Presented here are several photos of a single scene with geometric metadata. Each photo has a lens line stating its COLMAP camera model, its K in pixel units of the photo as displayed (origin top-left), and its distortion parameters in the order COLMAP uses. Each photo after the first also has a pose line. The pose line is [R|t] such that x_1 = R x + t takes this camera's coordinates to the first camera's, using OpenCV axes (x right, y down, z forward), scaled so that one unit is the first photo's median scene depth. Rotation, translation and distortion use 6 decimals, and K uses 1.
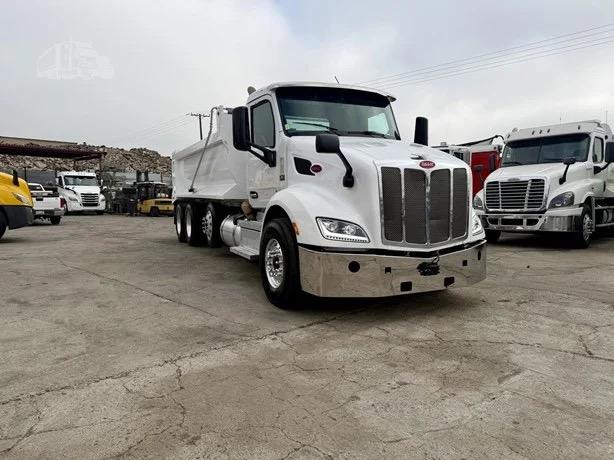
lens RADIAL K [[434.7, 0, 304.4], [0, 434.7, 230.4], [0, 0, 1]] dist [0.074344, -0.096905]
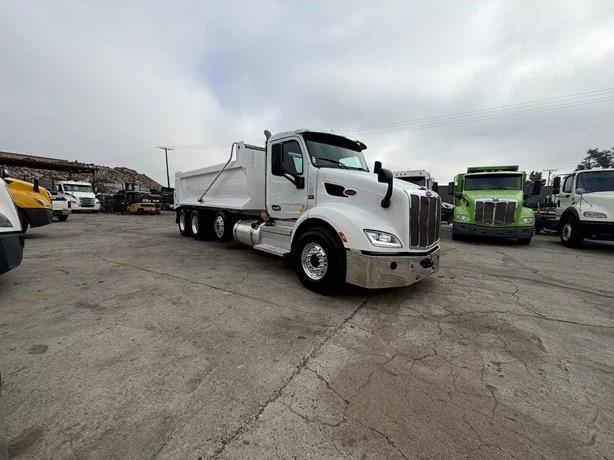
lens RADIAL K [[246.0, 0, 305.2], [0, 246.0, 229.1], [0, 0, 1]] dist [-0.007023, 0.003595]
pose [[0.954944, -0.002770, 0.296772, -0.247147], [-0.004971, 0.999667, 0.025329, -0.032986], [-0.296743, -0.025663, 0.954613, 0.213699]]
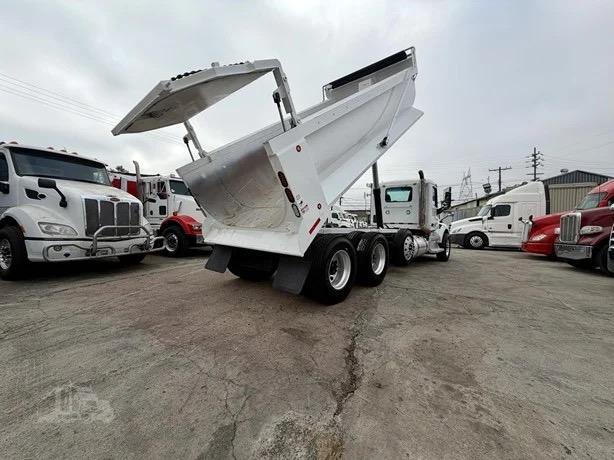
lens RADIAL K [[246.0, 0, 305.2], [0, 246.0, 229.1], [0, 0, 1]] dist [-0.007023, 0.003595]
pose [[-0.401213, -0.031110, 0.915456, -0.966716], [0.049055, 0.997259, 0.055389, -0.155644], [-0.914670, 0.067131, -0.398587, 2.007861]]
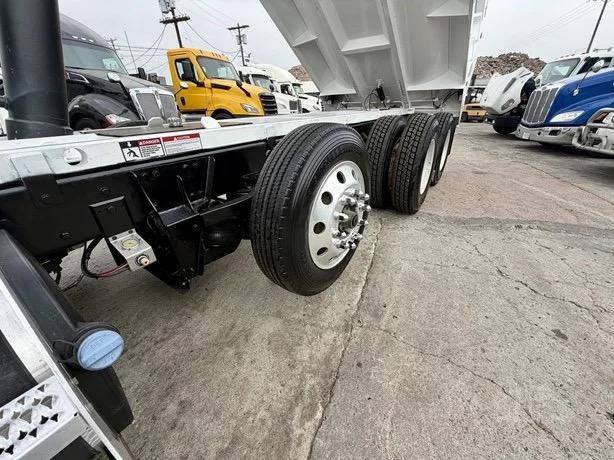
lens RADIAL K [[243.8, 0, 307.0], [0, 243.8, 230.0], [0, 0, 1]] dist [0.000476, -0.000117]
pose [[0.507129, 0.383615, -0.771790, 0.159330], [-0.047440, 0.906550, 0.419425, -0.098787], [0.860563, -0.176089, 0.477936, 1.310595]]
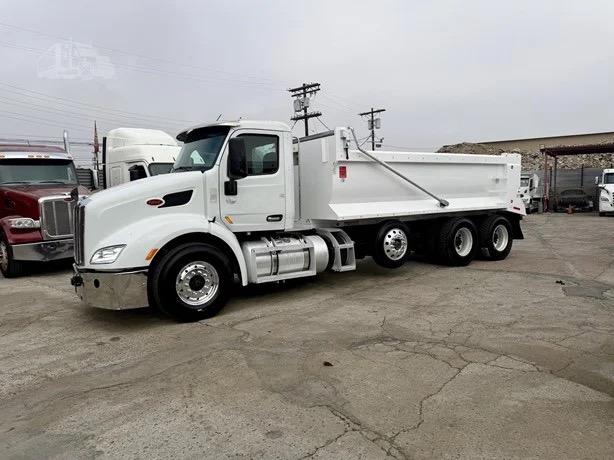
lens RADIAL K [[432.5, 0, 308.6], [0, 432.5, 228.2], [0, 0, 1]] dist [0.061570, -0.077387]
pose [[0.172079, 0.071247, -0.982503, 1.154163], [-0.057612, 0.996402, 0.062165, -0.133716], [0.983397, 0.045907, 0.175564, 0.978188]]
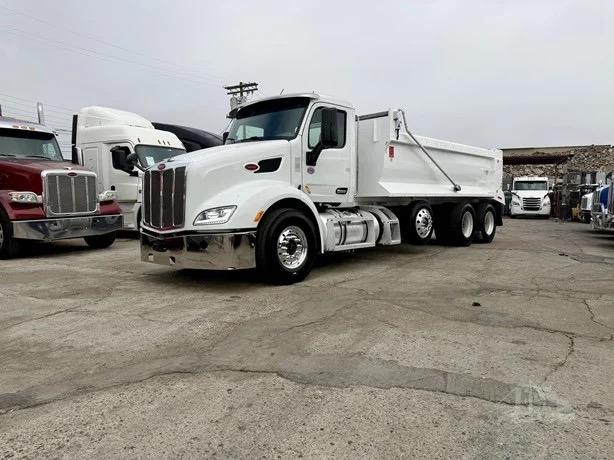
lens RADIAL K [[432.4, 0, 307.0], [0, 432.4, 230.0], [0, 0, 1]] dist [0.096233, -0.137247]
pose [[0.374054, 0.063134, -0.925255, 1.100963], [-0.077472, 0.996320, 0.036663, -0.028427], [0.924165, 0.057967, 0.377569, 0.610727]]
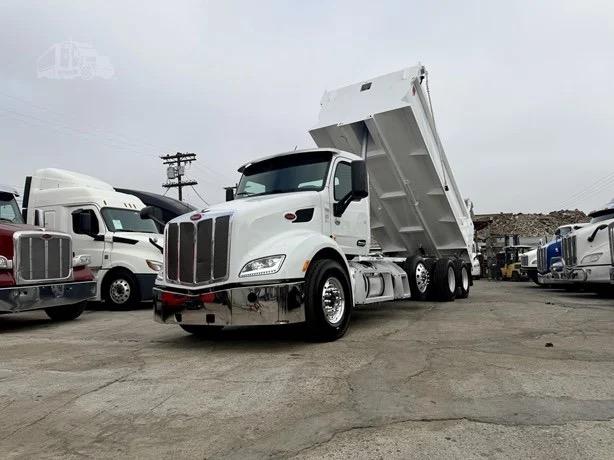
lens RADIAL K [[434.7, 0, 304.4], [0, 434.7, 230.4], [0, 0, 1]] dist [0.074344, -0.096905]
pose [[0.525810, -0.092543, -0.845553, 0.972875], [-0.041396, 0.990102, -0.134105, 0.023839], [0.849594, 0.105517, 0.516775, 0.419997]]
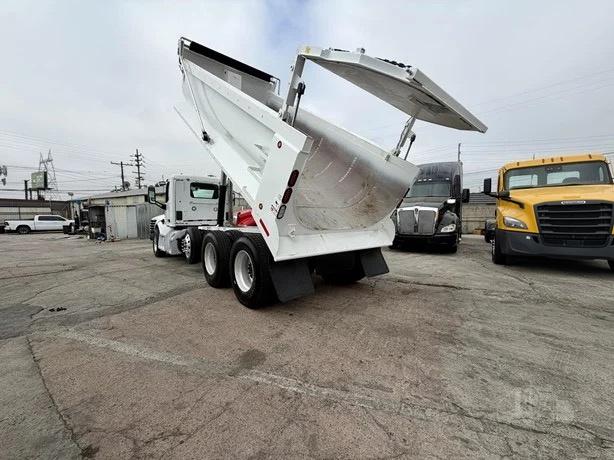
lens RADIAL K [[243.8, 0, 307.0], [0, 243.8, 230.0], [0, 0, 1]] dist [0.000476, -0.000117]
pose [[-0.964999, 0.023530, -0.261196, -0.171694], [-0.008848, 0.992479, 0.122098, -0.198409], [0.262105, 0.120136, -0.957533, 2.396000]]
